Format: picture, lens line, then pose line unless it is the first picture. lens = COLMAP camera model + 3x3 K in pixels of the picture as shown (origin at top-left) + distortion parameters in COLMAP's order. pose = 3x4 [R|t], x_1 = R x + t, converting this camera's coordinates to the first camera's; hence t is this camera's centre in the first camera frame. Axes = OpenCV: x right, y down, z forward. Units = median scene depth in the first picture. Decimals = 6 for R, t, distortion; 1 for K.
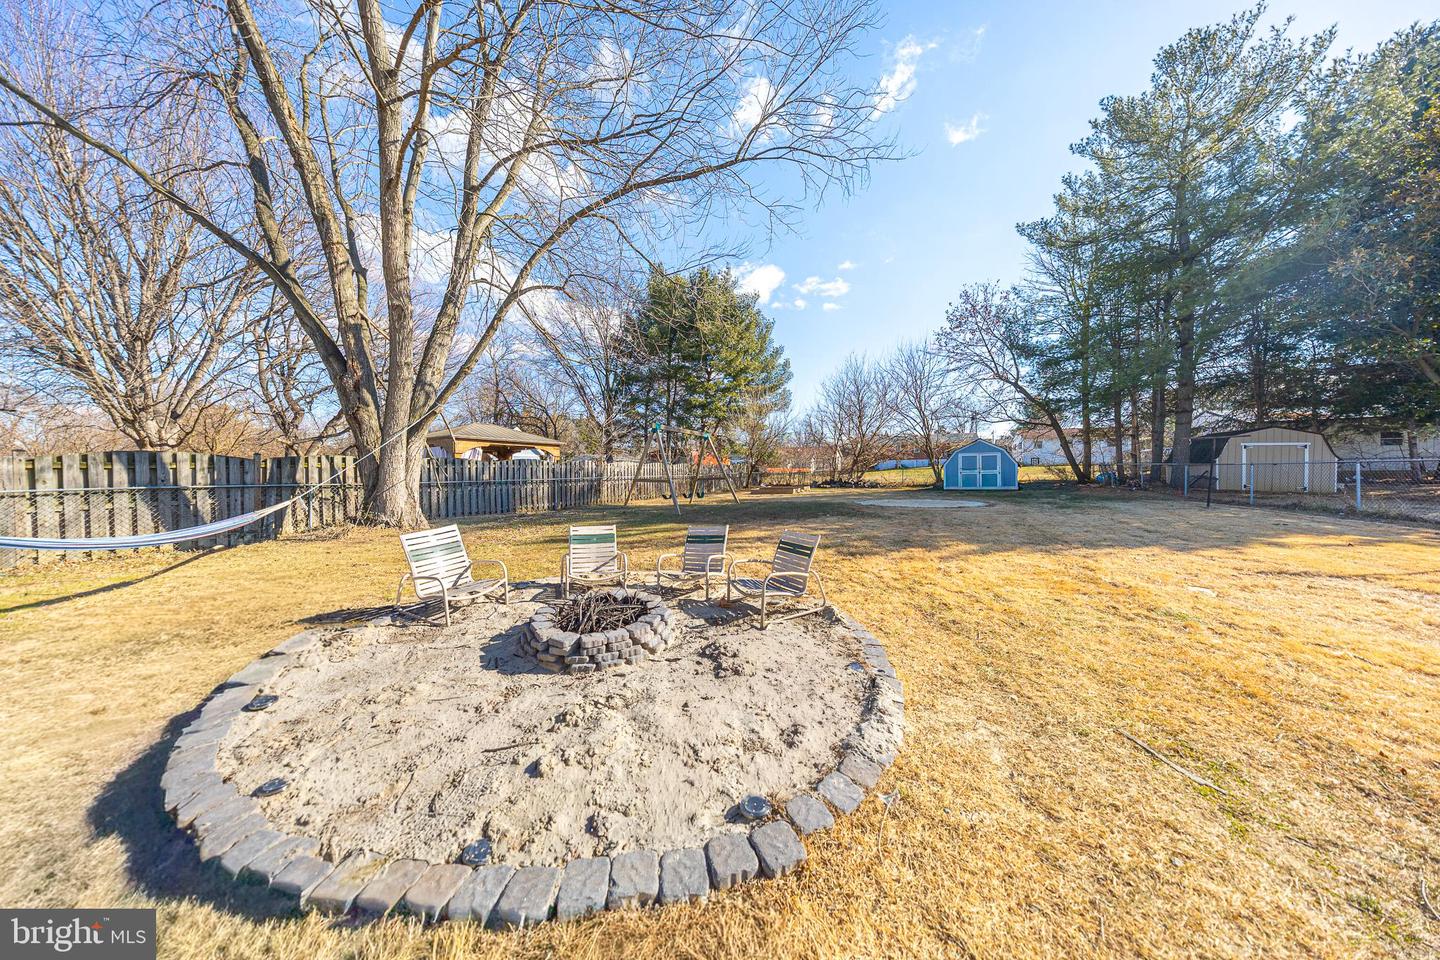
lens RADIAL K [[664.4, 0, 720.9], [0, 664.4, 477.8], [0, 0, 1]] dist [-0.001782, -0.000218]
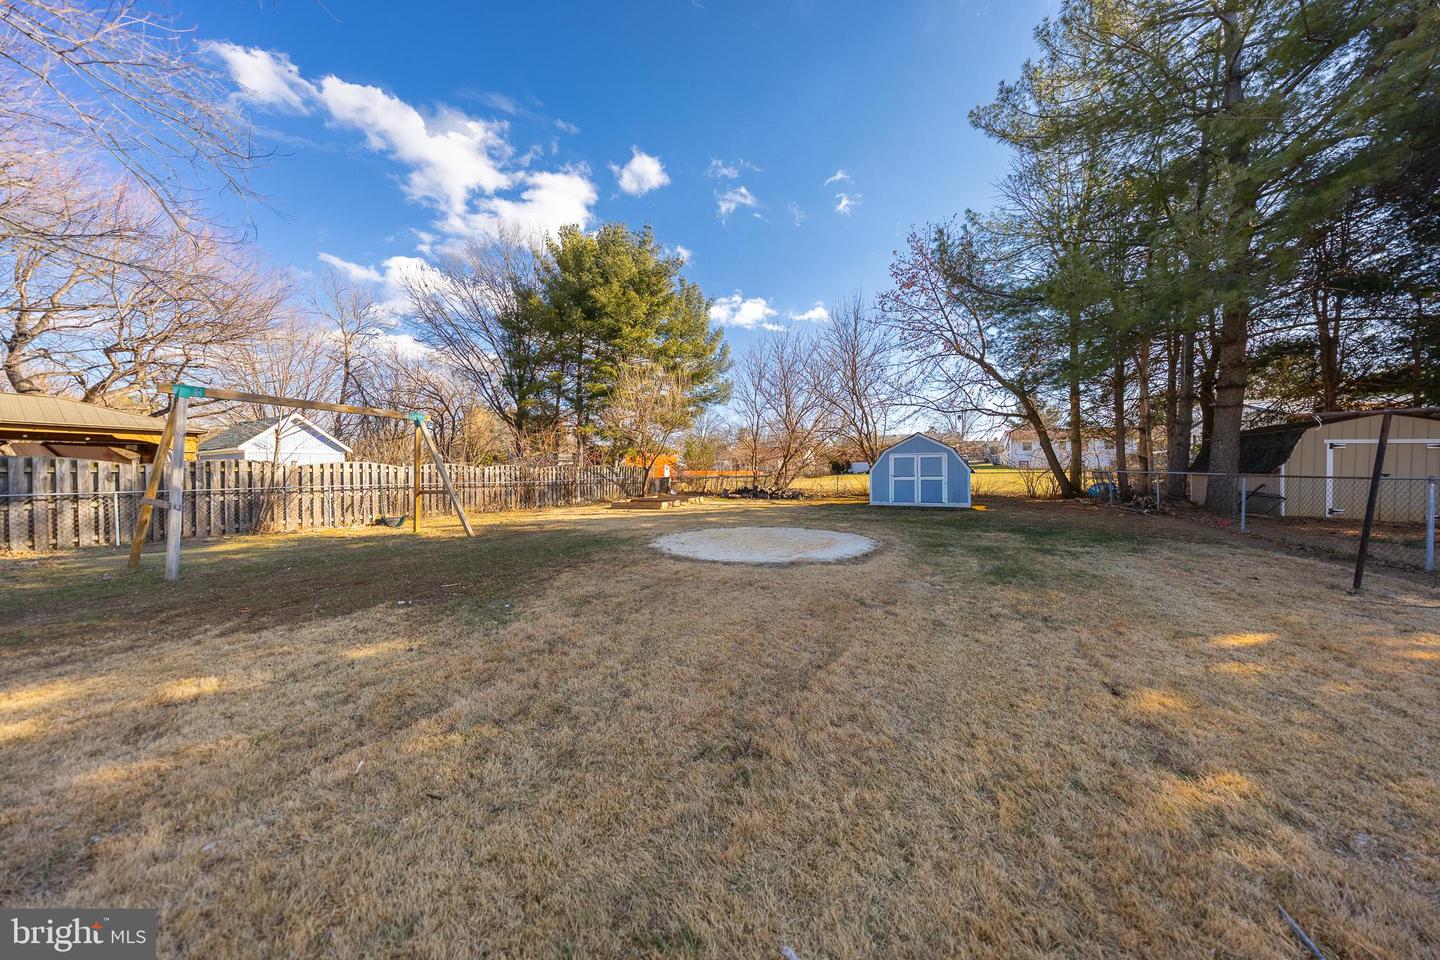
lens RADIAL K [[664.4, 0, 719.1], [0, 664.4, 479.8], [0, 0, 1]] dist [-0.001782, -0.000218]
pose [[0.999979, 0.005694, -0.002932, 0.164924], [-0.005695, 0.999984, -0.000321, -0.007451], [0.002930, 0.000338, 0.999996, 0.276140]]
